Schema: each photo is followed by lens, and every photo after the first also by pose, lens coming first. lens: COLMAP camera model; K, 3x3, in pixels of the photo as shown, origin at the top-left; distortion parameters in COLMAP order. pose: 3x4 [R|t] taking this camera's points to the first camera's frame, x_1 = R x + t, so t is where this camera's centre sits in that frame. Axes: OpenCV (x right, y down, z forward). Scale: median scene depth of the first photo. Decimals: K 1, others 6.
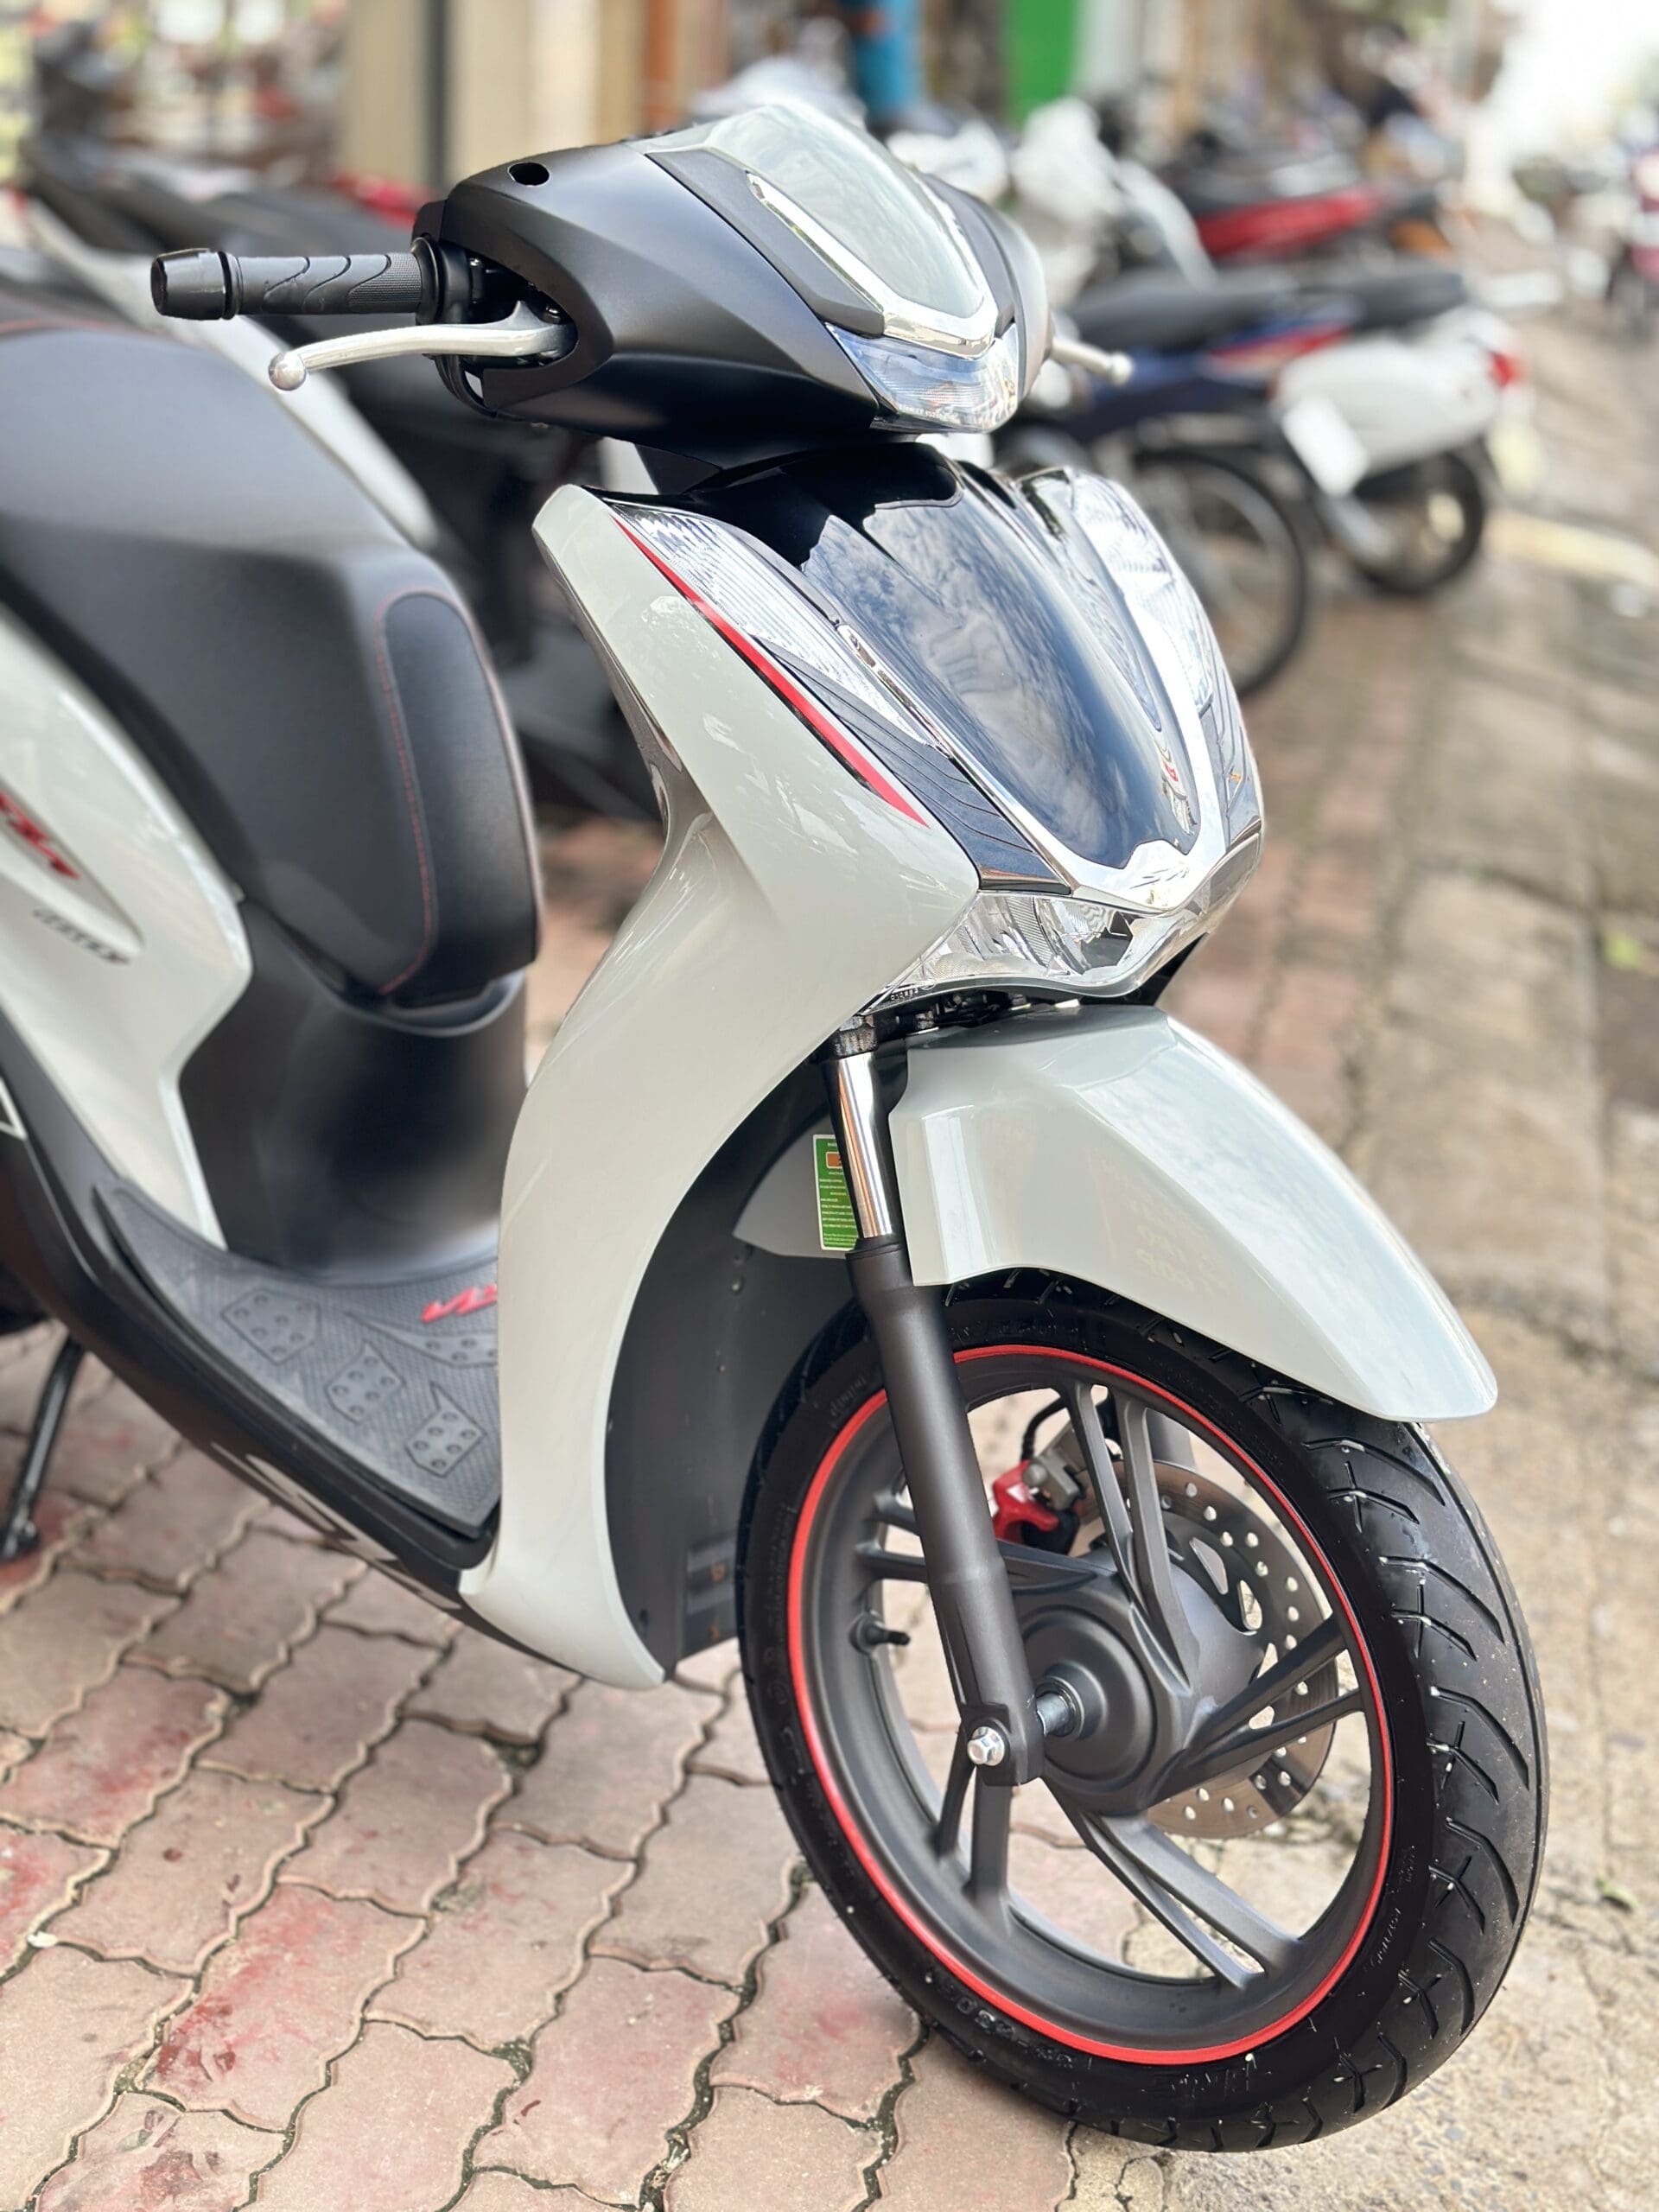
lens RADIAL K [[3090.5, 0, 829.4], [0, 3090.5, 1103.4], [0, 0, 1]] dist [0.199887, -0.411027]
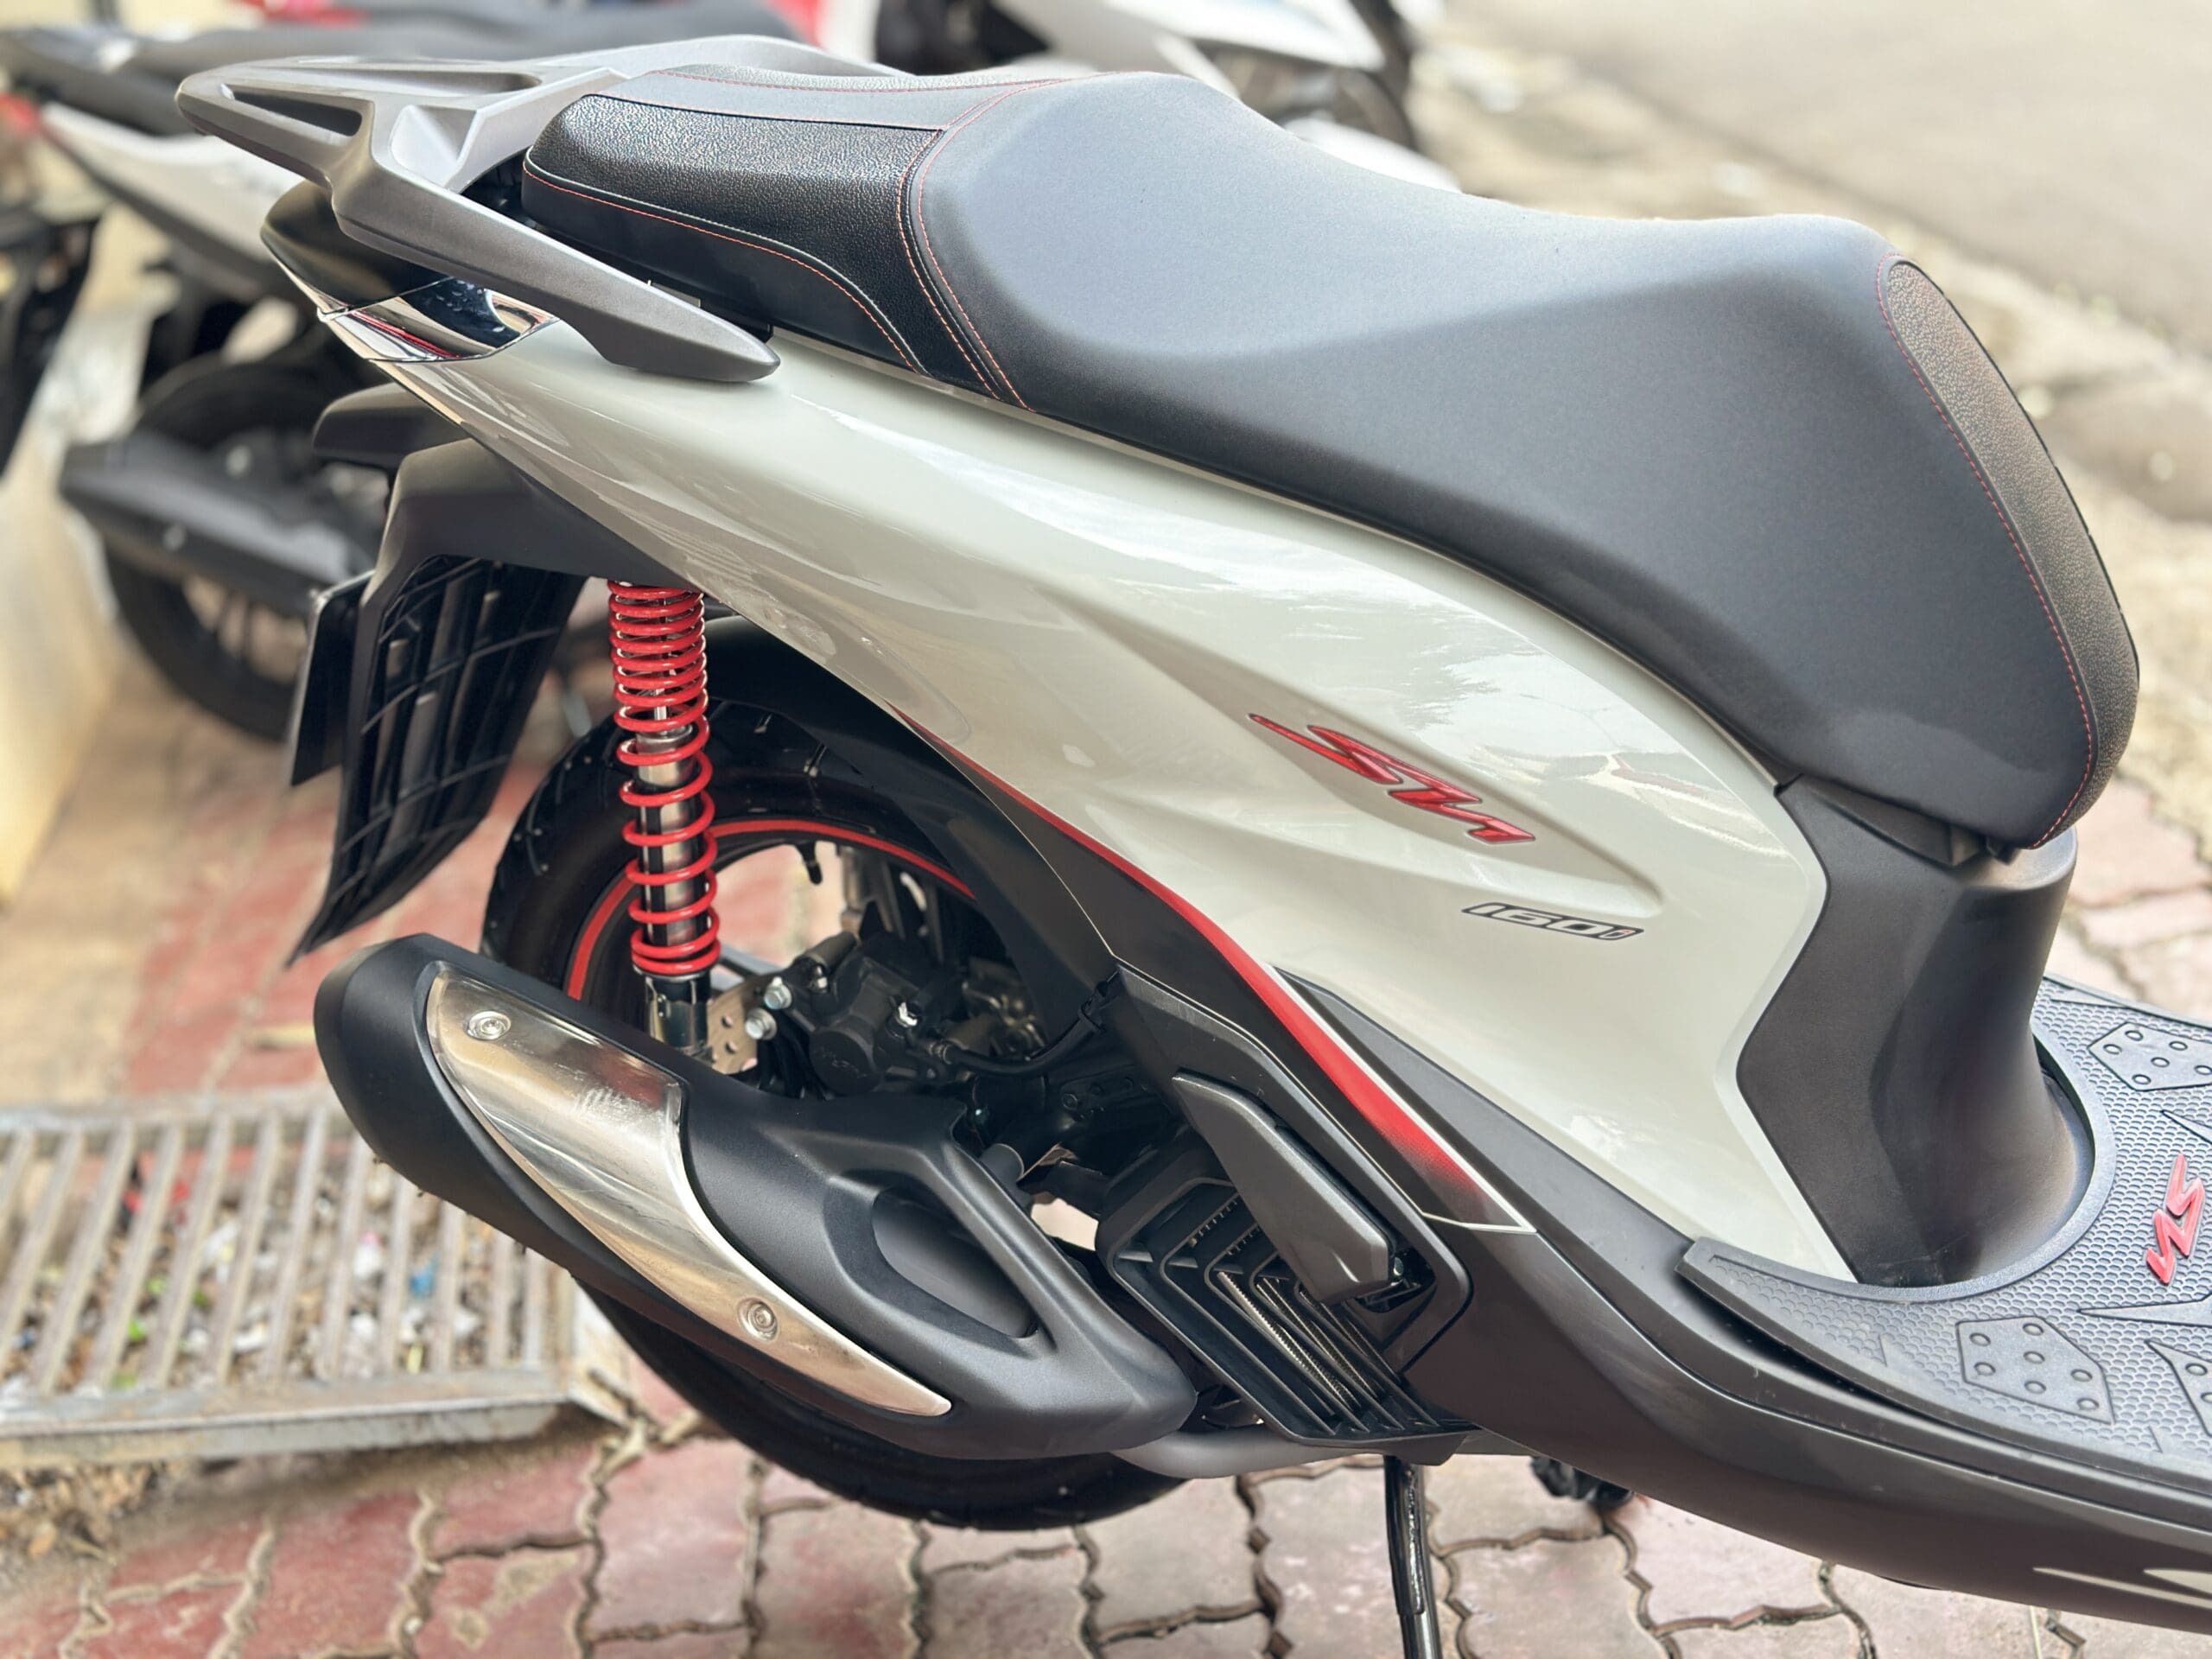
lens RADIAL K [[3090.5, 0, 1117.4], [0, 3090.5, 841.7], [0, 0, 1]] dist [0.199887, -0.411027]
pose [[0.923514, -0.334575, 0.187565, -0.516487], [0.330511, 0.942285, 0.053492, -0.157153], [-0.194637, 0.012591, 0.980794, 0.429261]]
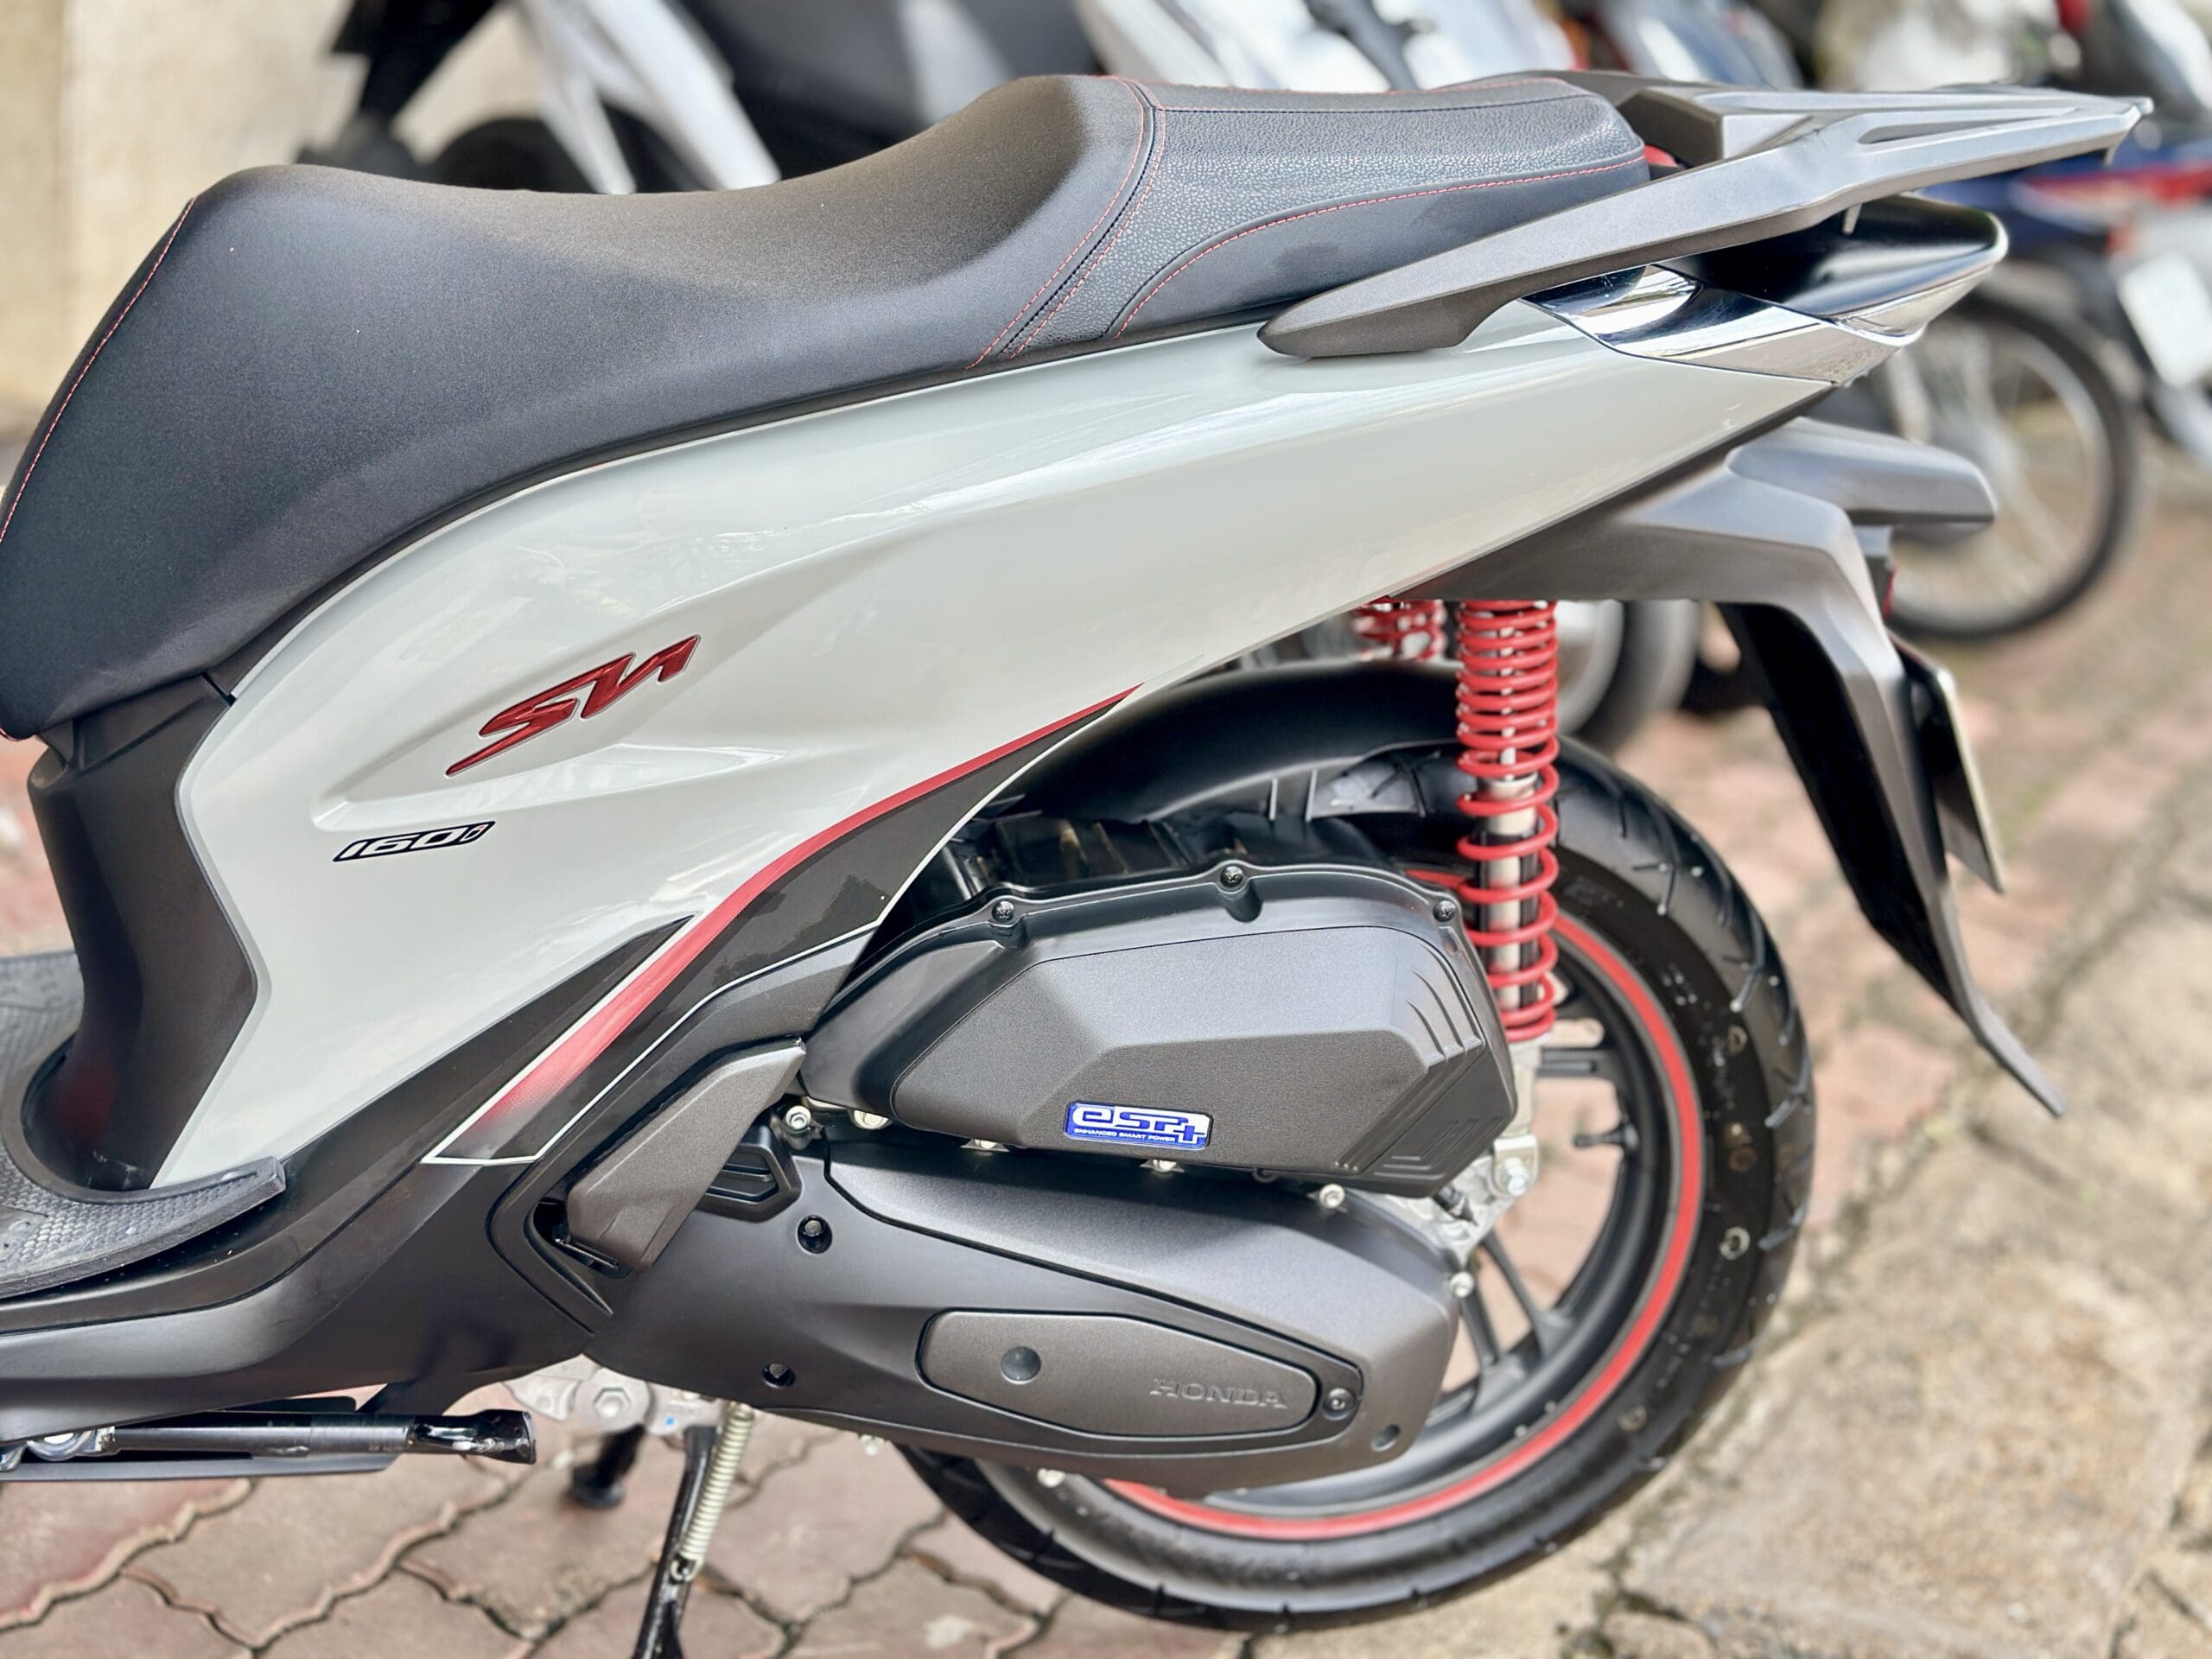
lens RADIAL K [[3090.5, 0, 1117.4], [0, 3090.5, 841.7], [0, 0, 1]] dist [0.199887, -0.411027]
pose [[0.962153, 0.167637, -0.214847, 0.310169], [-0.170818, 0.985295, 0.003811, -0.136527], [0.212326, 0.033033, 0.976640, 0.624449]]
